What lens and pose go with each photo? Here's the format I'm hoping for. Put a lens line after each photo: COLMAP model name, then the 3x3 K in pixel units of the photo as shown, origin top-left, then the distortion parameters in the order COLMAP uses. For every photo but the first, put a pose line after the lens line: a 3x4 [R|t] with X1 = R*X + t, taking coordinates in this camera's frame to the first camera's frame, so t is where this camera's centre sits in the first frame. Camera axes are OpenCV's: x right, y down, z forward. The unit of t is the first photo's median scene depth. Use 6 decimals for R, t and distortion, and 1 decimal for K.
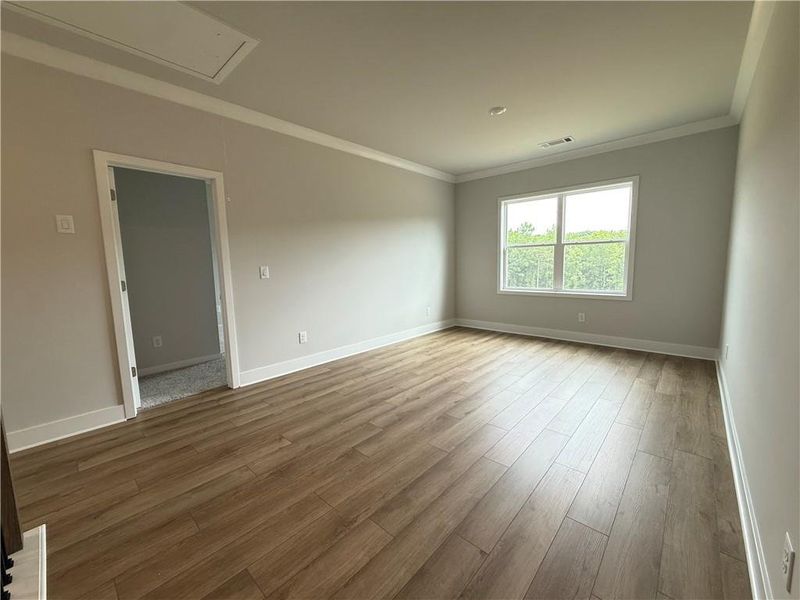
lens RADIAL K [[317.6, 0, 398.8], [0, 317.6, 300.1], [0, 0, 1]] dist [-0.001011, 0.000177]
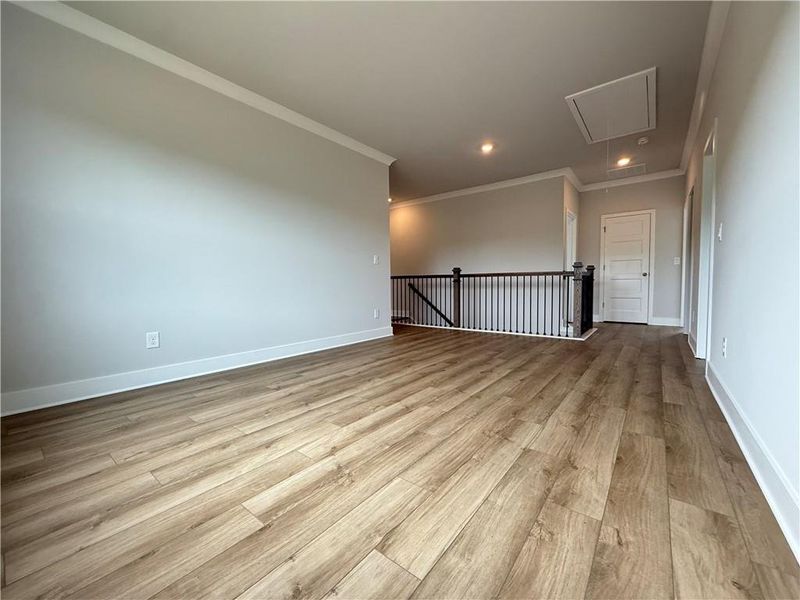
lens RADIAL K [[317.6, 0, 398.8], [0, 317.6, 300.1], [0, 0, 1]] dist [-0.001011, 0.000177]
pose [[-0.997061, 0.037462, -0.066826, 0.306984], [0.025837, 0.985615, 0.167021, -0.070938], [0.072121, 0.164803, -0.983686, 1.556219]]
